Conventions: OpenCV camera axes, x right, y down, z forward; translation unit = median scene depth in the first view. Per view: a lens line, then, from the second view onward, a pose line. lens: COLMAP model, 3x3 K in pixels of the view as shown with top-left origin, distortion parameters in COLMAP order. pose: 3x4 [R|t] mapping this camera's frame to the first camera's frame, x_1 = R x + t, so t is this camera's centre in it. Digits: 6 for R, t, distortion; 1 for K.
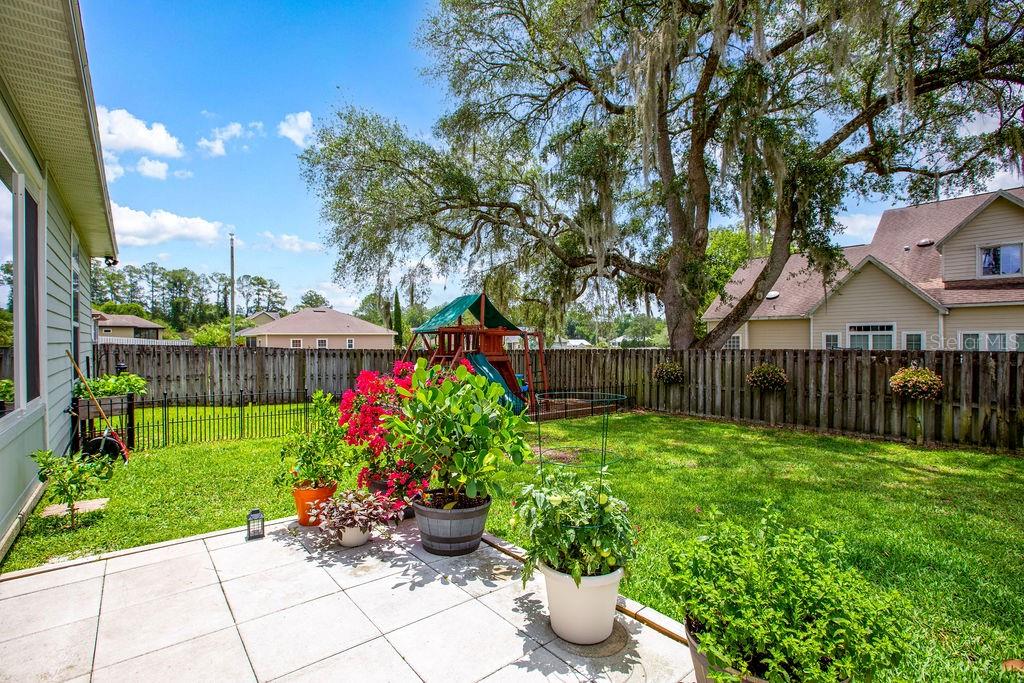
lens RADIAL K [[454.7, 0, 509.0], [0, 454.7, 342.0], [0, 0, 1]] dist [0.000500, -0.000148]
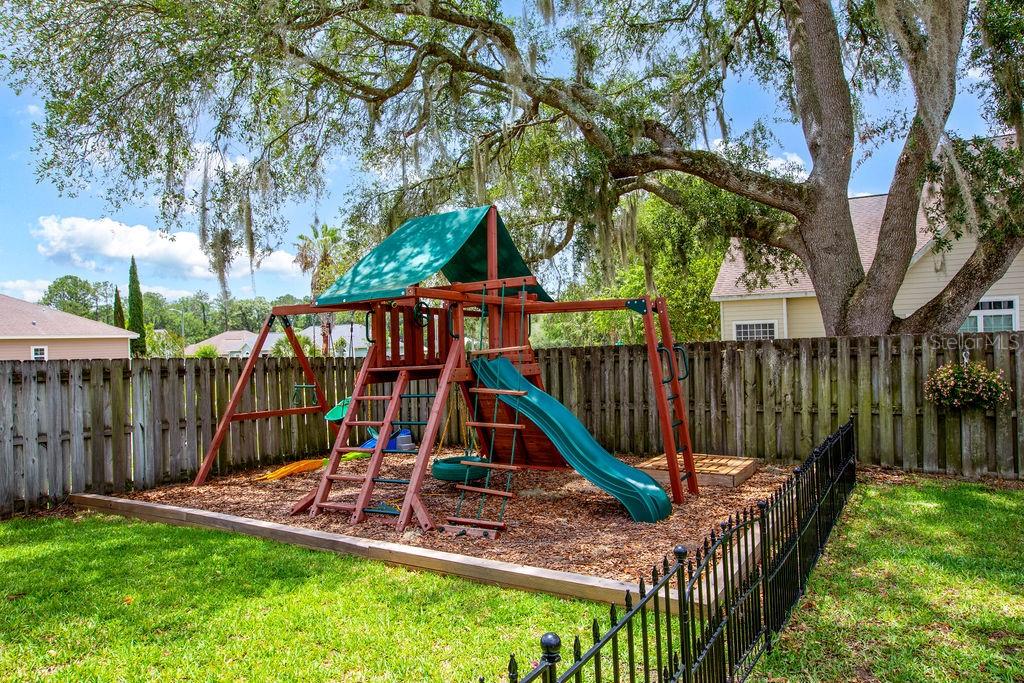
lens RADIAL K [[623.1, 0, 512.0], [0, 623.1, 341.5], [0, 0, 1]] dist [-0.003222, -0.000312]
pose [[0.945815, -0.021338, 0.324004, -0.192314], [0.024101, 0.999699, -0.004516, 0.012113], [-0.323811, 0.012080, 0.946045, 0.421175]]
